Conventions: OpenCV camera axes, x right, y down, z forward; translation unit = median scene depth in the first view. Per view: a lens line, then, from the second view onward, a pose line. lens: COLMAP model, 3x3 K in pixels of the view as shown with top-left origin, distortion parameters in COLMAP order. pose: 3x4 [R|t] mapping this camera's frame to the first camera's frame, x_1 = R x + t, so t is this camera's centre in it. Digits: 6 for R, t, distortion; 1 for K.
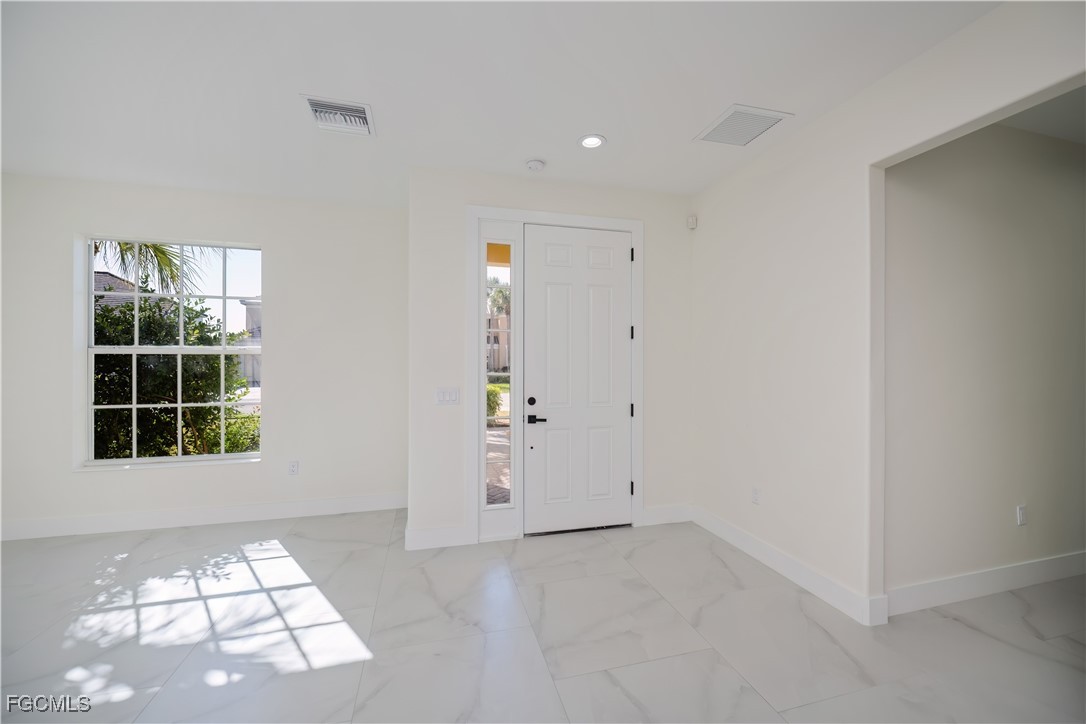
lens RADIAL K [[435.8, 0, 542.3], [0, 435.8, 361.1], [0, 0, 1]] dist [-0.003885, -0.000234]
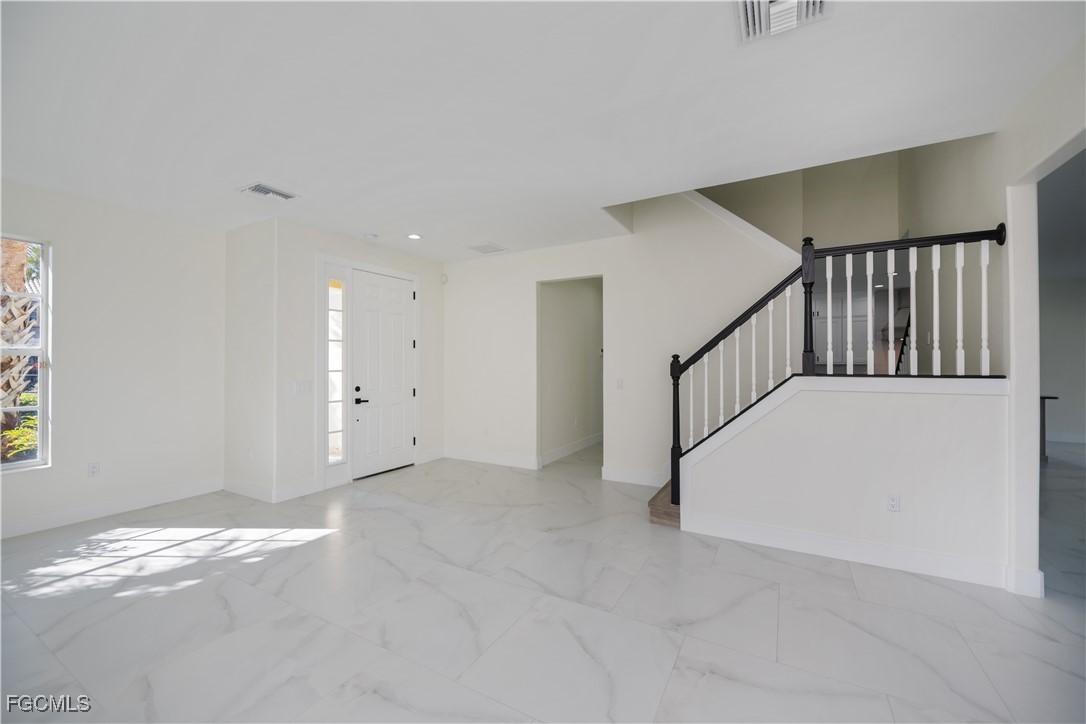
lens RADIAL K [[435.8, 0, 543.3], [0, 435.8, 361.7], [0, 0, 1]] dist [-0.003885, -0.000234]
pose [[0.706871, -0.000588, 0.707343, -0.795761], [0.002515, 0.999995, -0.001681, 0.003683], [-0.707338, 0.002967, 0.706869, -0.633053]]
